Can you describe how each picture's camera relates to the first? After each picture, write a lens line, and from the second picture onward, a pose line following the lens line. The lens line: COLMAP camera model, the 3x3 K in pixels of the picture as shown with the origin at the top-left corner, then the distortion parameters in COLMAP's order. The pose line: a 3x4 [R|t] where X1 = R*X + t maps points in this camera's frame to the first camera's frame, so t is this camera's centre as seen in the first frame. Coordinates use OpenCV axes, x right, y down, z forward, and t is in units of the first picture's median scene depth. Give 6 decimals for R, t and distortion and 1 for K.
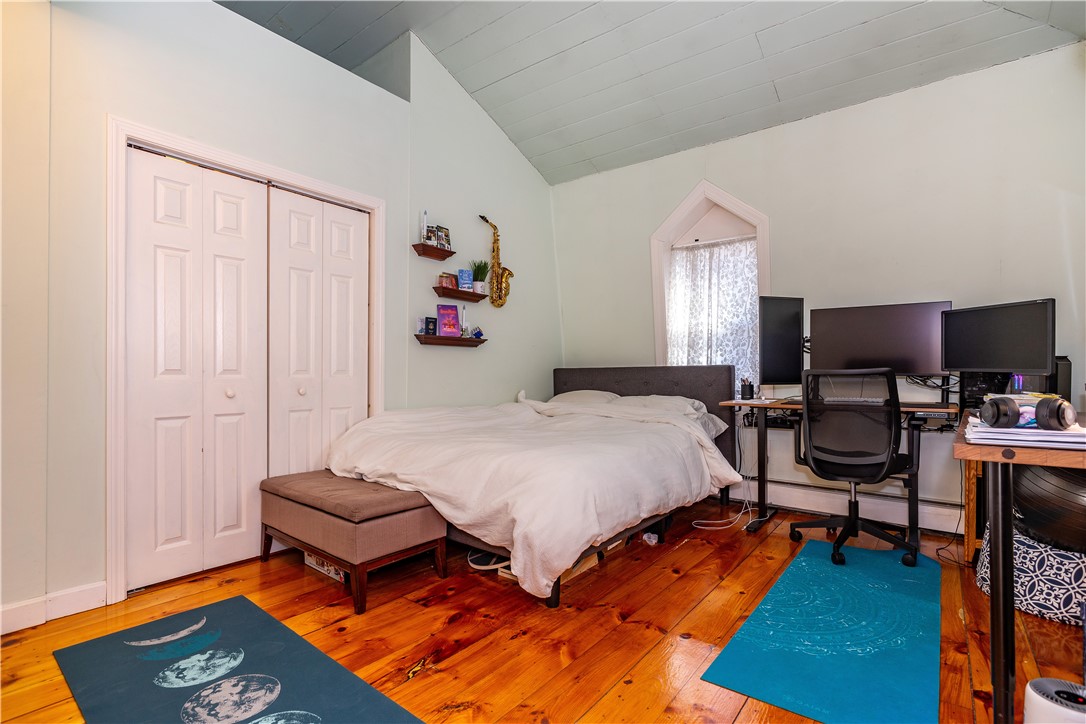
lens RADIAL K [[495.0, 0, 544.6], [0, 495.0, 374.3], [0, 0, 1]] dist [-0.000540, -0.000076]
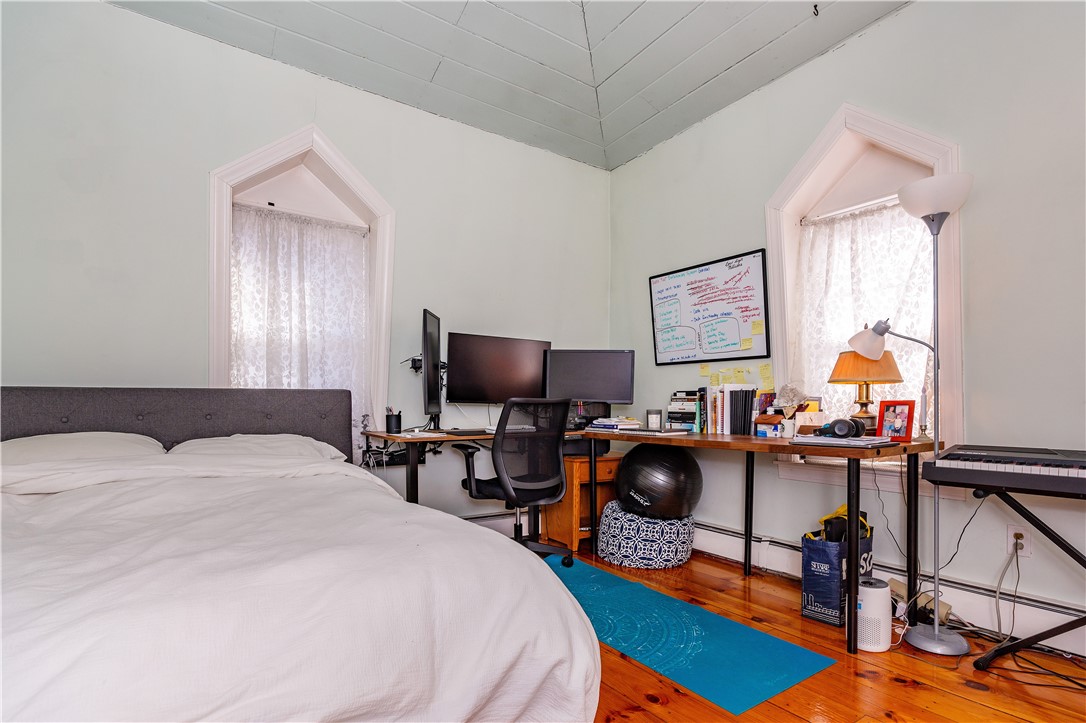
lens RADIAL K [[568.6, 0, 544.6], [0, 568.6, 414.1], [0, 0, 1]] dist [0.029992, 0.000166]
pose [[0.281545, -0.012259, 0.959470, -0.369286], [-0.001685, 0.999911, 0.013270, 0.006141], [-0.959547, -0.005353, 0.281499, 0.449891]]
